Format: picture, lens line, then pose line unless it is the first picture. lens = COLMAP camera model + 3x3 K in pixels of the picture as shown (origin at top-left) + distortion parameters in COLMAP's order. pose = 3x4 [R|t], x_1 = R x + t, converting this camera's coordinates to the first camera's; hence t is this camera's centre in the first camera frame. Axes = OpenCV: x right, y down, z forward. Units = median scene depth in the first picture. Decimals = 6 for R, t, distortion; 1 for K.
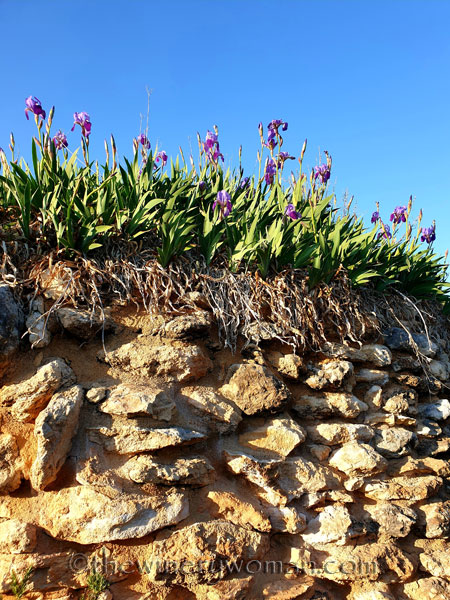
lens RADIAL K [[483.4, 0, 240.1], [0, 483.4, 308.8], [0, 0, 1]] dist [0.009979, 0.006506]
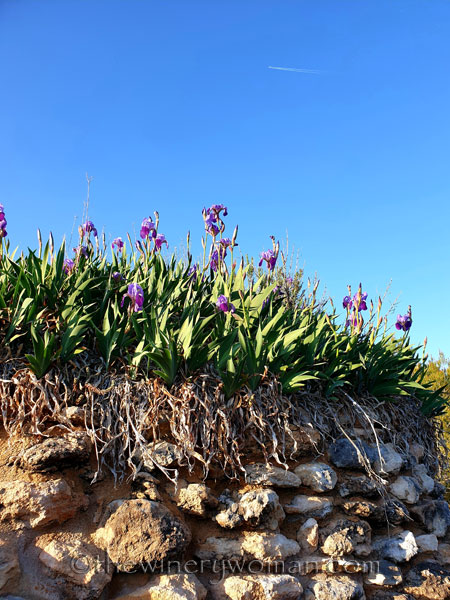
lens RADIAL K [[483.4, 0, 240.1], [0, 483.4, 308.8], [0, 0, 1]] dist [0.009979, 0.006506]
pose [[0.998977, -0.014559, -0.042812, 0.219310], [0.007750, 0.987866, -0.155115, -0.067171], [0.044551, 0.154625, 0.986968, 0.160421]]
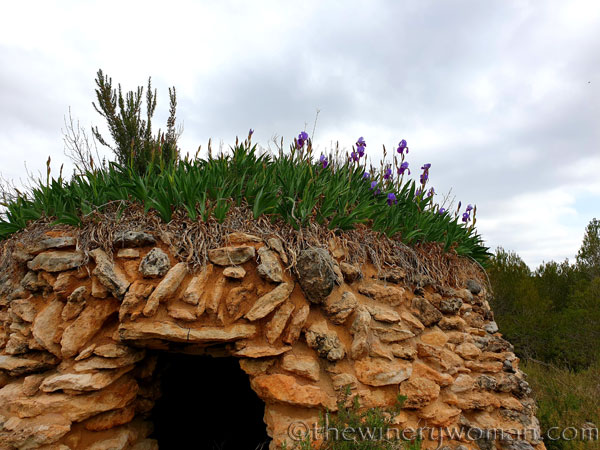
lens RADIAL K [[483.4, 0, 304.2], [0, 483.4, 222.7], [0, 0, 1]] dist [0.009979, 0.006506]
pose [[0.966230, 0.075604, 0.246342, -0.828663], [-0.066452, 0.996762, -0.045270, -0.051739], [-0.248967, 0.027371, 0.968125, -0.625175]]
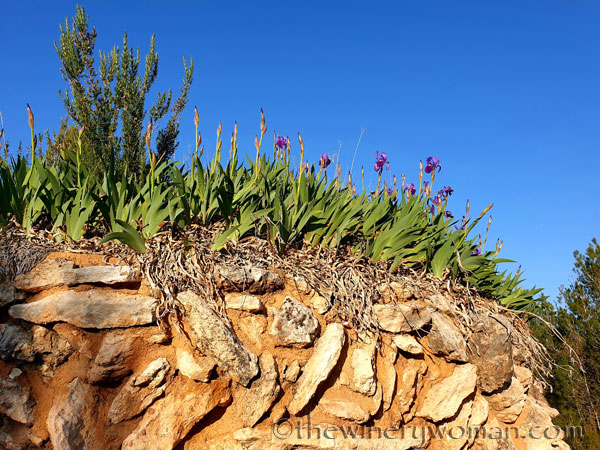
lens RADIAL K [[542.4, 0, 300.0], [0, 542.4, 225.0], [0, 0, 1]] dist [0.017529, 0.004011]
pose [[0.800364, 0.202949, 0.564118, -1.447394], [-0.129662, 0.977286, -0.167628, 0.019905], [-0.585325, 0.061019, 0.808500, 0.050552]]
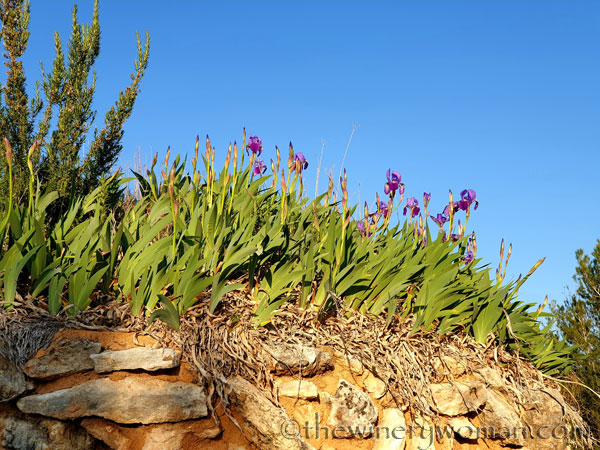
lens RADIAL K [[928.0, 0, 300.0], [0, 928.0, 225.0], [0, 0, 1]] dist [0.052028, 0.177247]
pose [[0.671156, 0.191204, 0.716234, -2.008925], [-0.120136, 0.981447, -0.149431, -0.025399], [-0.731517, 0.014246, 0.681674, -0.082585]]
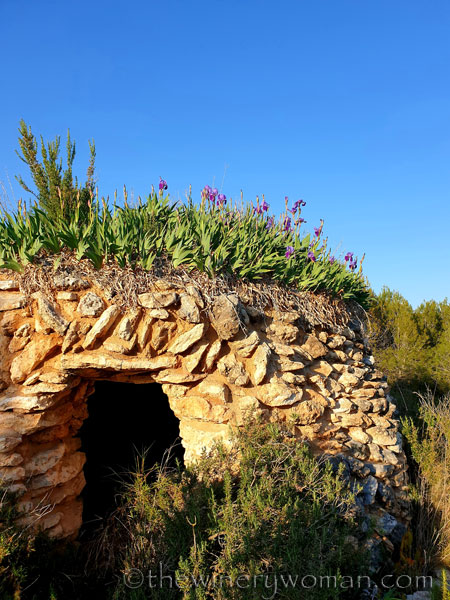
lens RADIAL K [[483.4, 0, 240.1], [0, 483.4, 308.8], [0, 0, 1]] dist [0.009979, 0.006506]
pose [[0.938817, 0.064057, 0.338406, -0.970556], [-0.088053, 0.994539, 0.056020, -0.093725], [-0.332970, -0.082390, 0.939331, -0.875168]]
